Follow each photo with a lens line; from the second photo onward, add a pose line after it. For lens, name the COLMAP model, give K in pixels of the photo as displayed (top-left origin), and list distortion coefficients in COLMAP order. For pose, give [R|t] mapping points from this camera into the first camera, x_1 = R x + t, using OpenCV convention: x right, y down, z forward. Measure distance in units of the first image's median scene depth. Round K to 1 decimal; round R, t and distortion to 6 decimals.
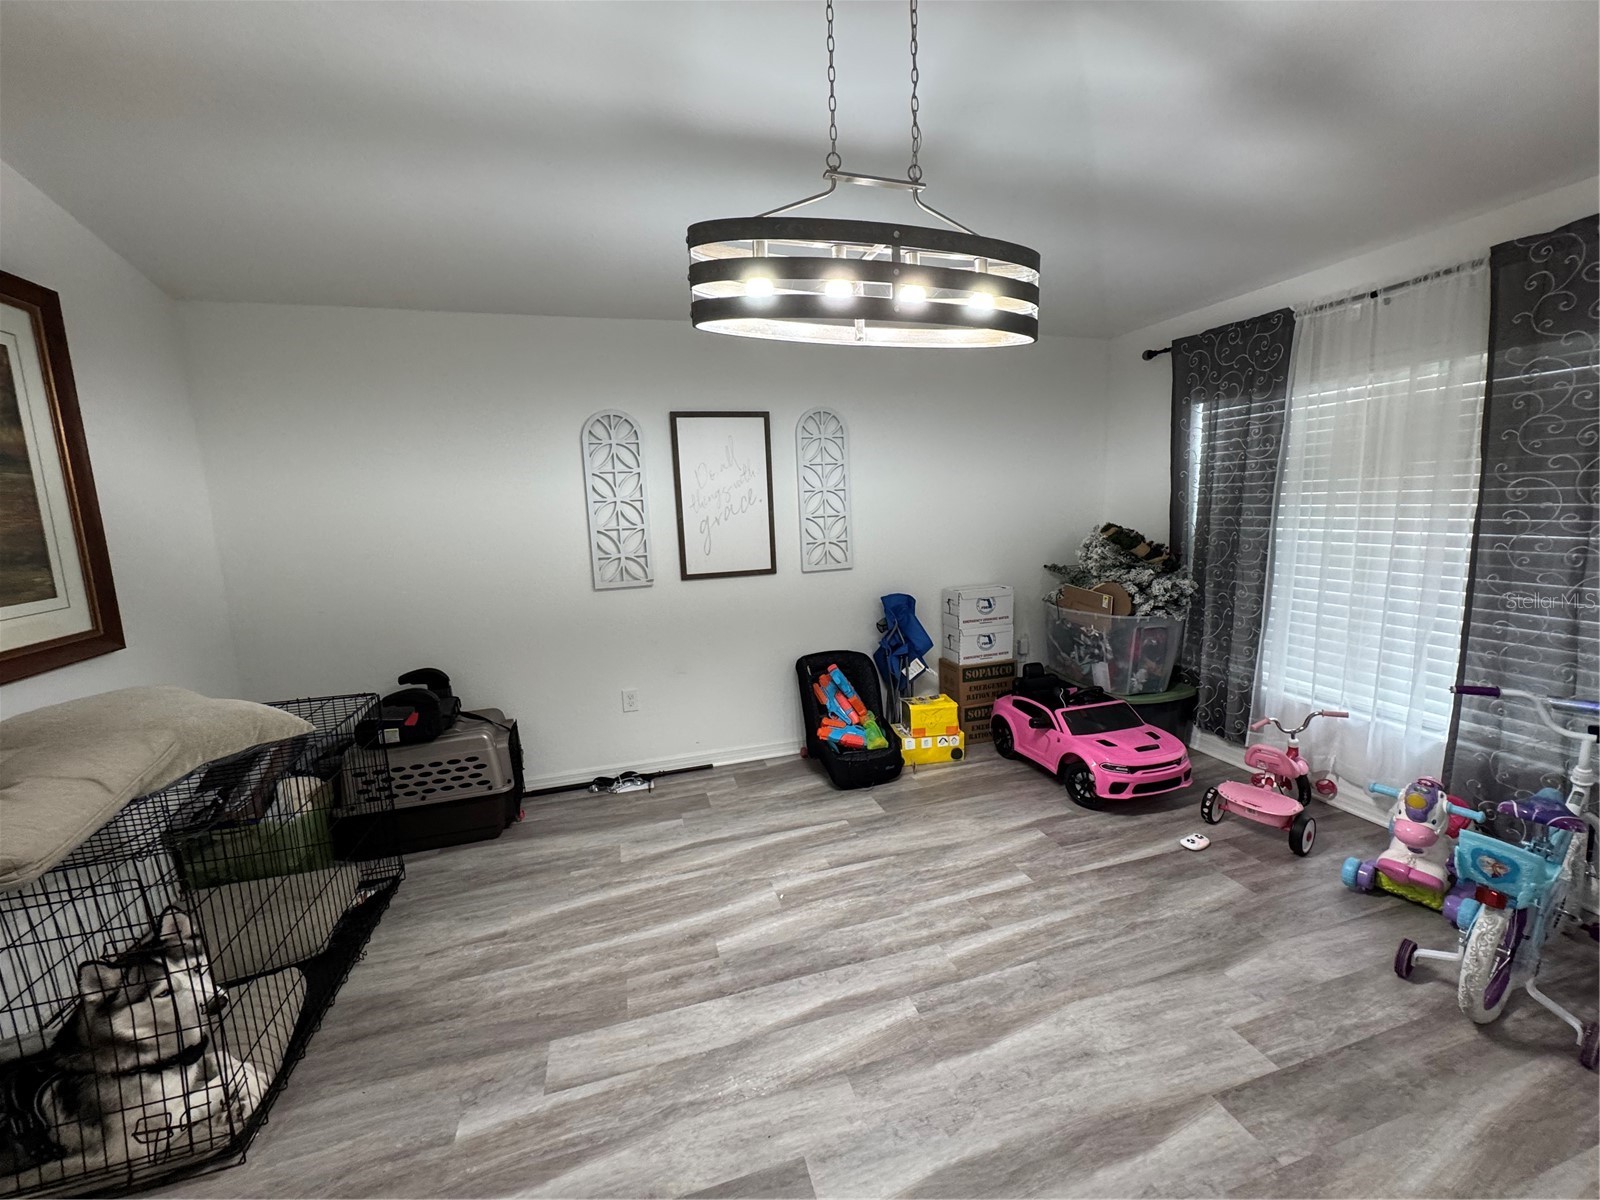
lens RADIAL K [[636.5, 0, 802.9], [0, 636.5, 599.5], [0, 0, 1]] dist [-0.002582, 0.000608]
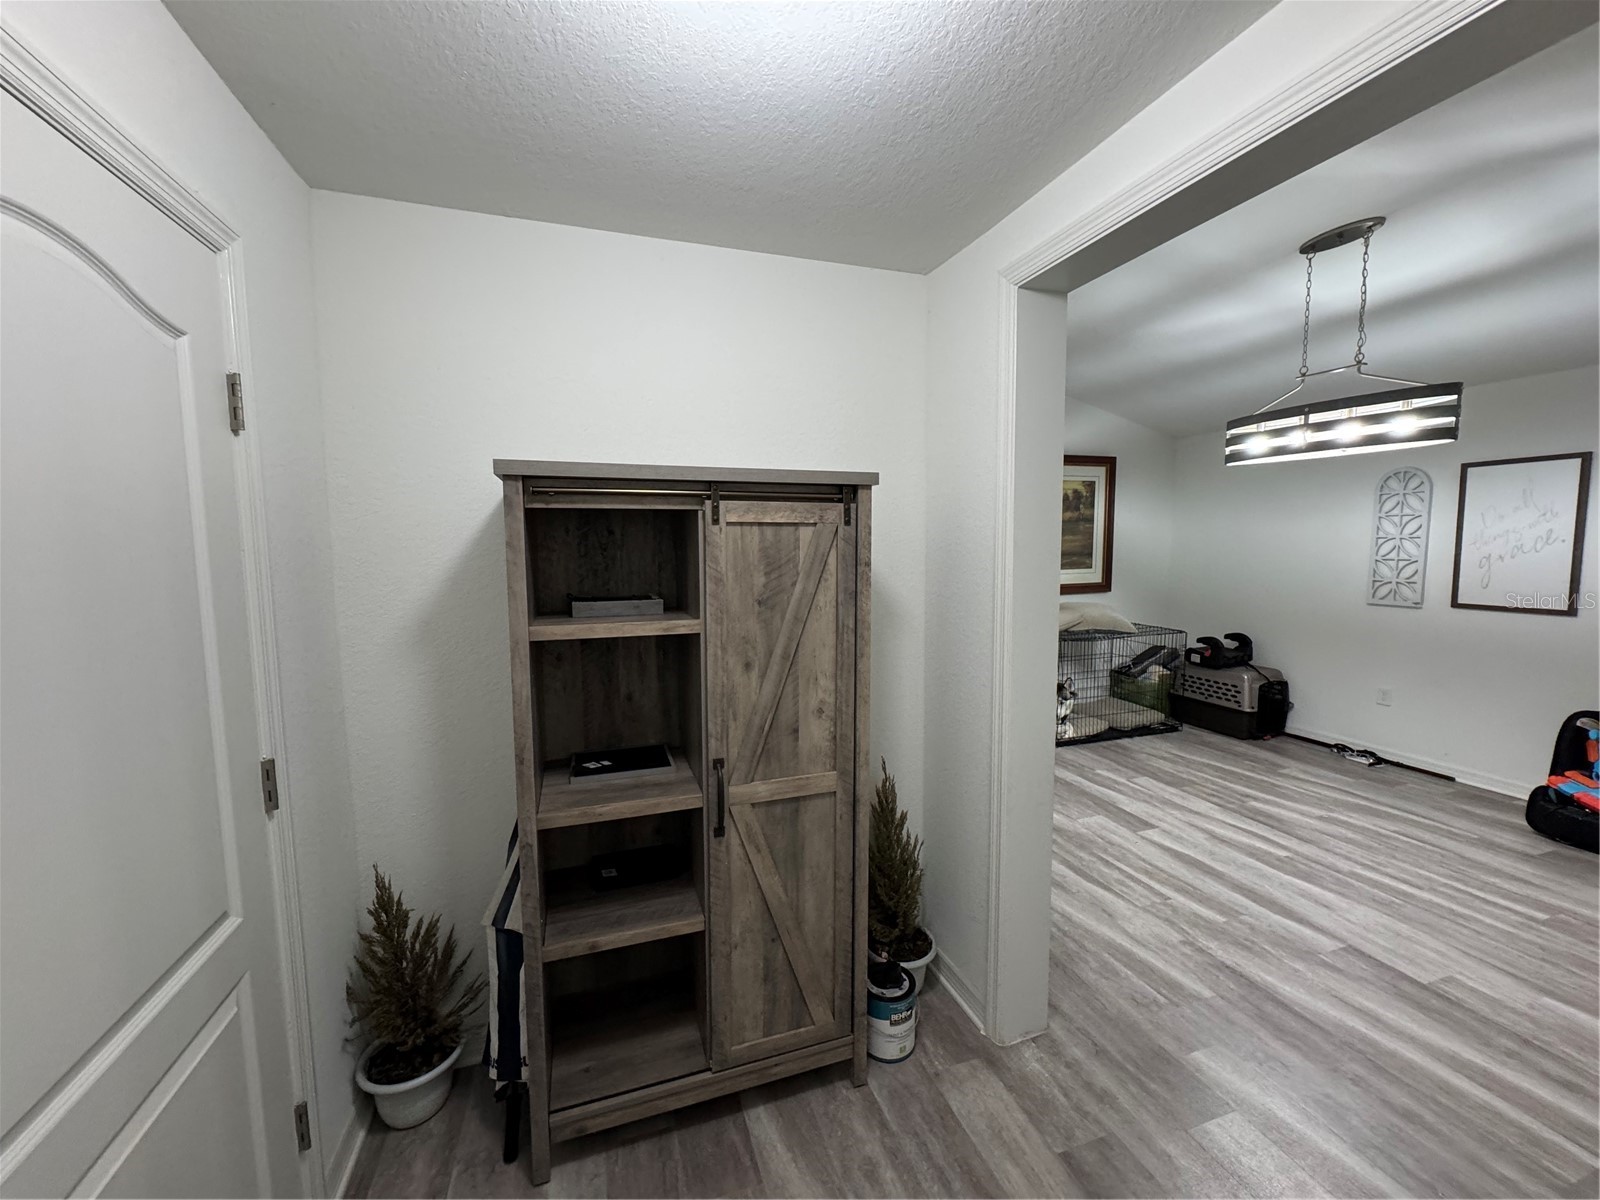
lens RADIAL K [[636.5, 0, 802.9], [0, 636.5, 598.5], [0, 0, 1]] dist [-0.002582, 0.000608]
pose [[0.040811, 0.126693, -0.991102, 1.387893], [-0.142935, 0.982467, 0.119703, -0.024555], [0.988890, 0.136778, 0.058204, -0.352471]]
